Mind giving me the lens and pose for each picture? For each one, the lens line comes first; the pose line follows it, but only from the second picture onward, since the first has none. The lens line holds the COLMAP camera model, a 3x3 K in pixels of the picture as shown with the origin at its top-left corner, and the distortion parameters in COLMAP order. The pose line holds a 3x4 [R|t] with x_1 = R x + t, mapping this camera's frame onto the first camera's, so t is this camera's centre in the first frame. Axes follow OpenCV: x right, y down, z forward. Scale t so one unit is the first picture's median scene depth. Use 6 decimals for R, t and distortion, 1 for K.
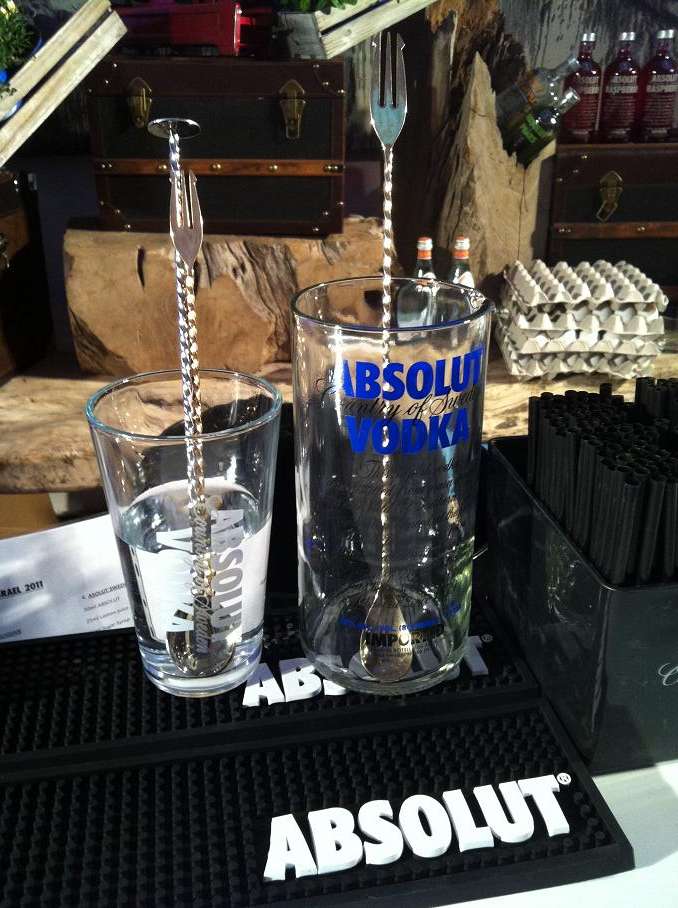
lens RADIAL K [[873.2, 0, 341.8], [0, 873.2, 453.4], [0, 0, 1]] dist [0.005816, 0.000000]
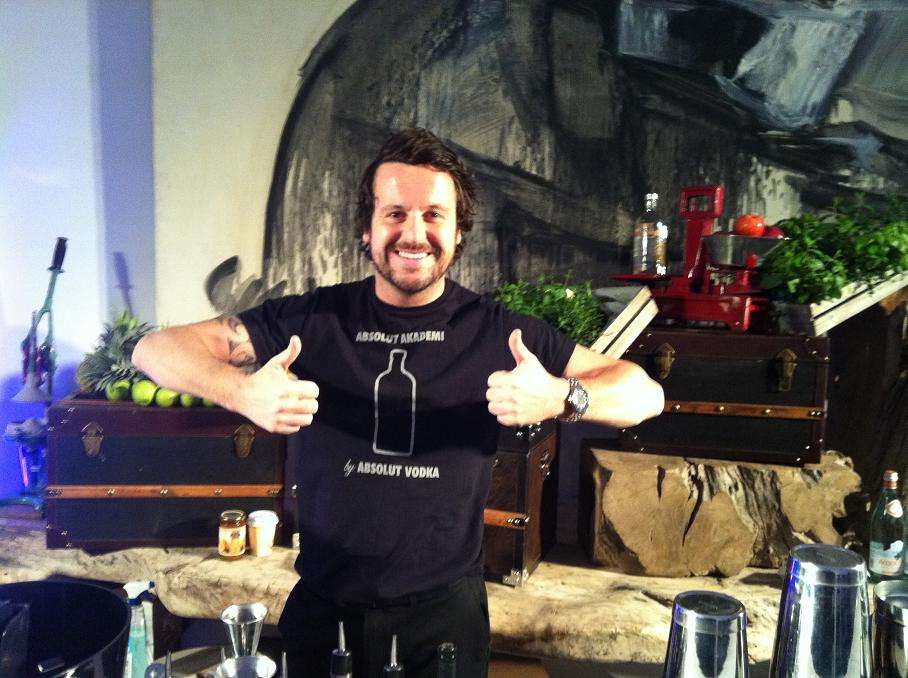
lens RADIAL K [[873.2, 0, 451.4], [0, 873.2, 343.6], [0, 0, 1]] dist [0.005816, 0.000000]
pose [[0.982410, 0.030885, -0.184164, -0.290879], [-0.091757, 0.938794, -0.332034, 0.046070], [0.162637, 0.343092, 0.925115, -0.284650]]
